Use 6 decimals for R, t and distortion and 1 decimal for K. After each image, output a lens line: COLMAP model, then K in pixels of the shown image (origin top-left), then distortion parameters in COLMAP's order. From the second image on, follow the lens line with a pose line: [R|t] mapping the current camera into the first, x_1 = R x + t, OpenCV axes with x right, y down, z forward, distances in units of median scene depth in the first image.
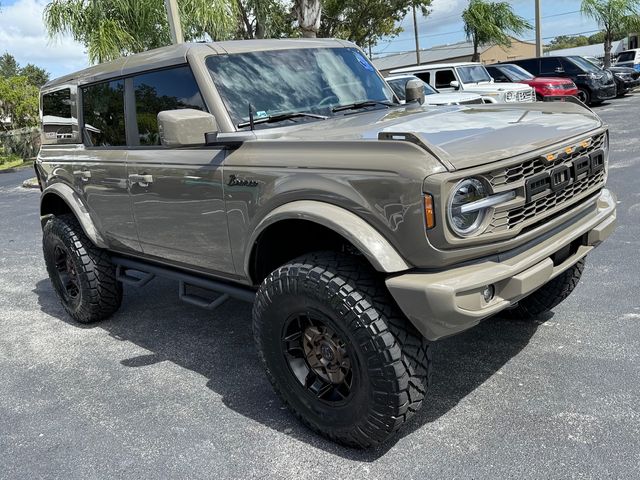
lens RADIAL K [[571.6, 0, 317.5], [0, 571.6, 242.4], [0, 0, 1]] dist [0.092273, -0.163450]
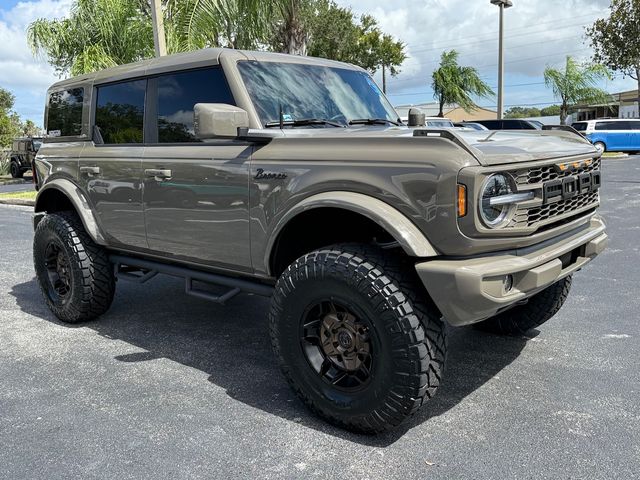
lens RADIAL K [[571.6, 0, 317.6], [0, 571.6, 238.5], [0, 0, 1]] dist [0.092273, -0.163450]
pose [[0.994563, 0.070087, 0.077022, -0.105877], [-0.062841, 0.993701, -0.092786, 0.091931], [-0.083040, 0.087441, 0.992703, -0.036273]]
